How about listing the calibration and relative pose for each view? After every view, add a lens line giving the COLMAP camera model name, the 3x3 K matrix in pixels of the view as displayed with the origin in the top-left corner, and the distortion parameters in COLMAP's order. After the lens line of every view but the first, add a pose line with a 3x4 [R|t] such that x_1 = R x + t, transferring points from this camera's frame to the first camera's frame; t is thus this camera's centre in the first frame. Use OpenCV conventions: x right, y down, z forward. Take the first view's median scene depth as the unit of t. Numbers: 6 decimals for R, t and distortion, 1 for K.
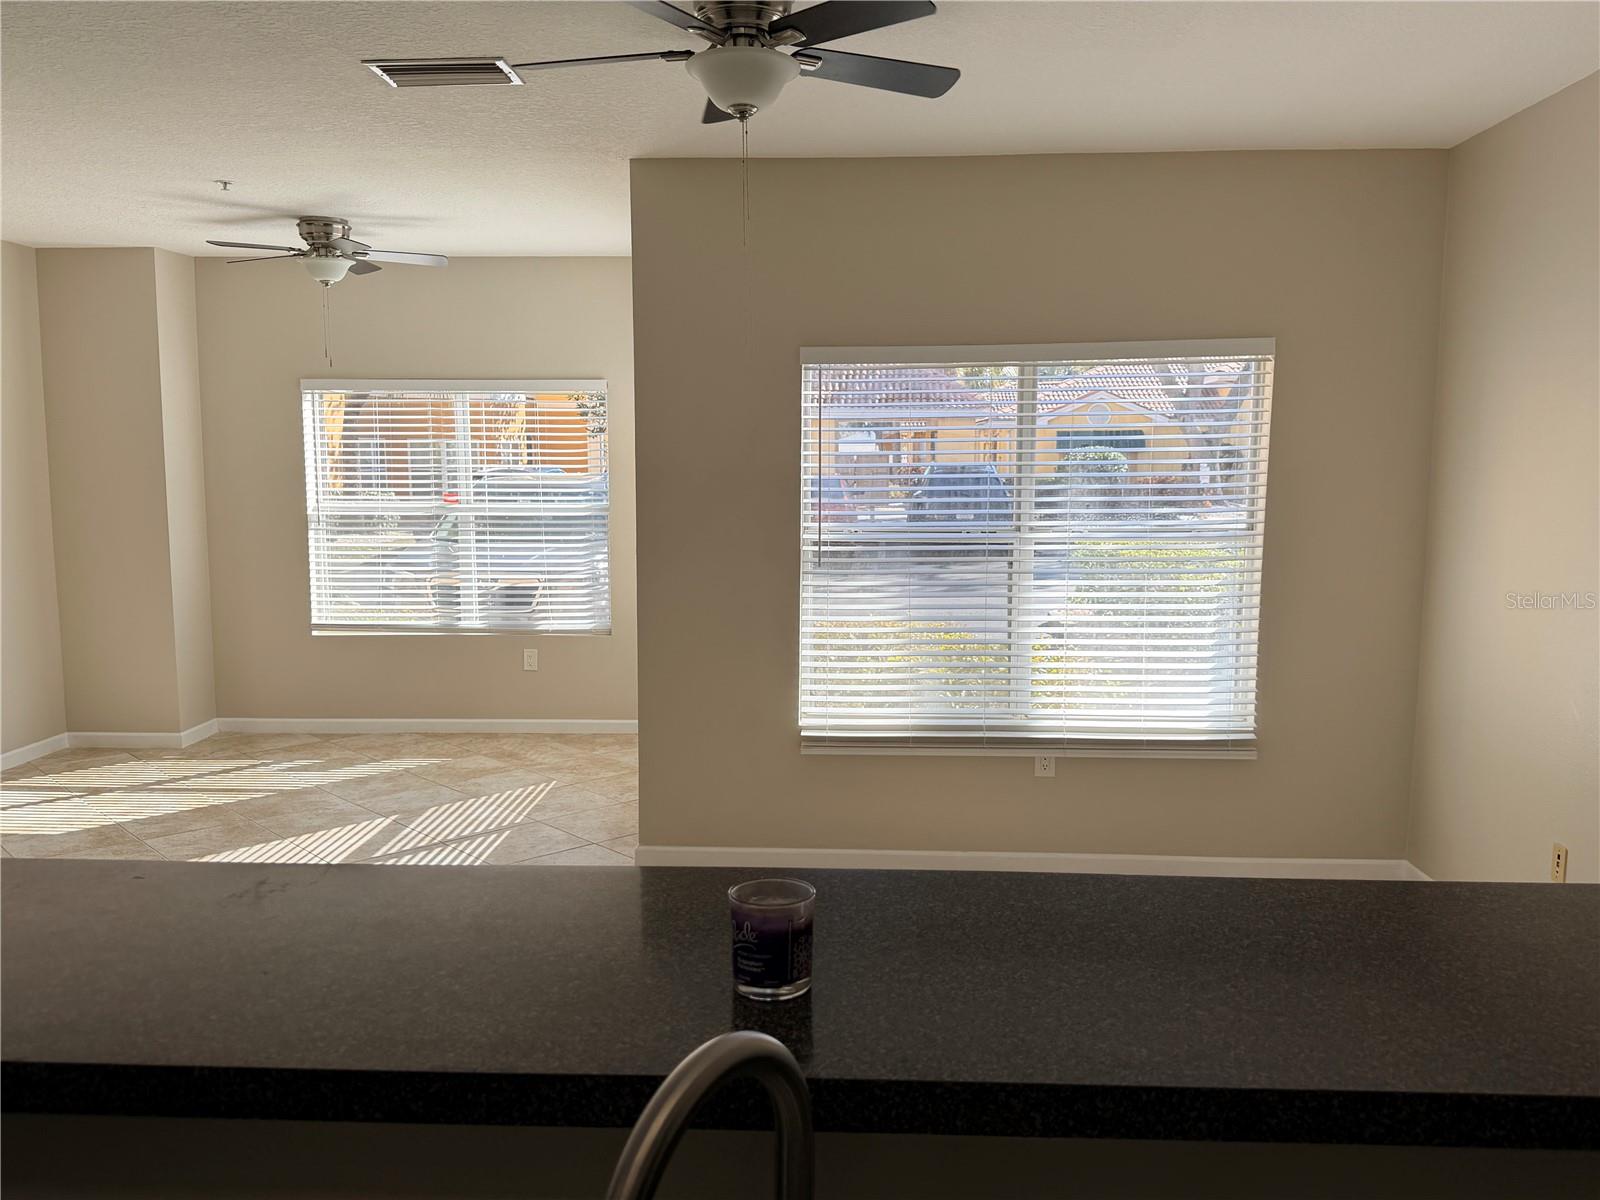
lens RADIAL K [[1311.1, 0, 803.8], [0, 1311.1, 604.5], [0, 0, 1]] dist [0.014776, 0.001034]
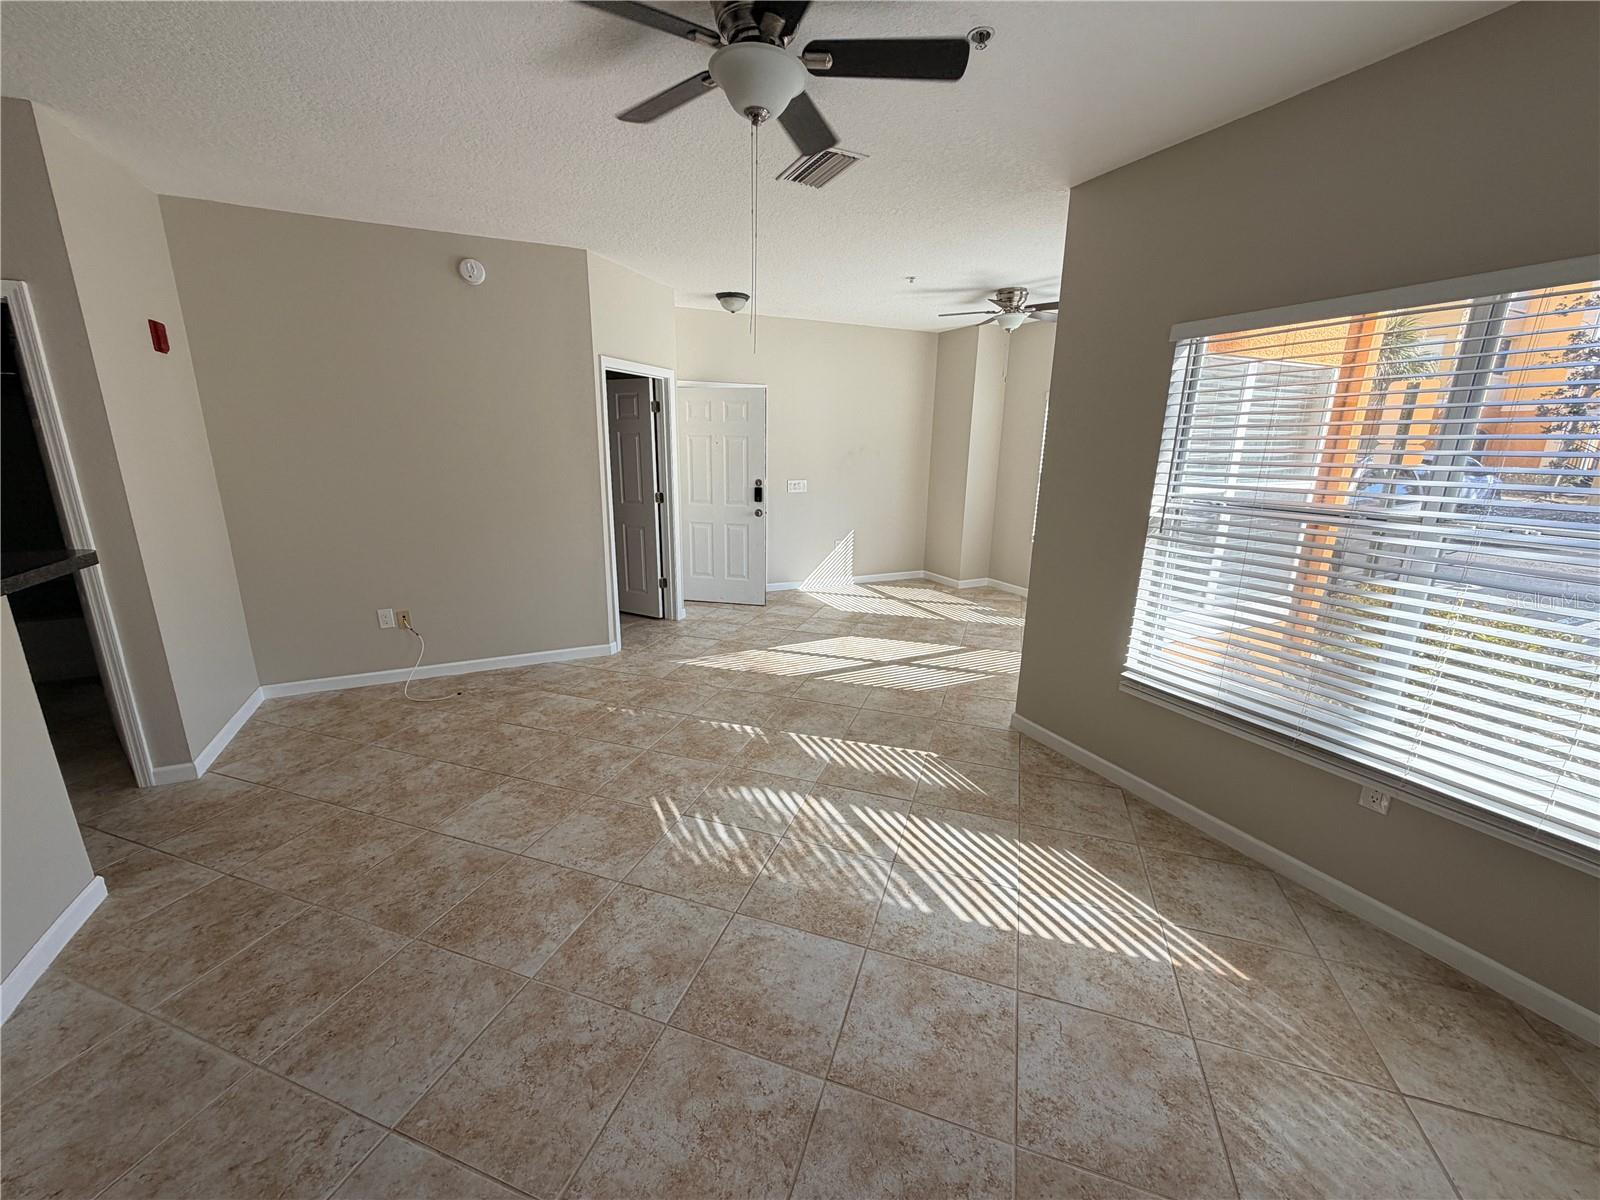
lens RADIAL K [[633.6, 0, 793.8], [0, 633.6, 591.4], [0, 0, 1]] dist [0.000348, 0.000009]
pose [[0.451084, 0.208125, -0.867875, 0.300869], [-0.108839, 0.977999, 0.177964, -0.036032], [0.885820, 0.014182, 0.463812, 0.419098]]
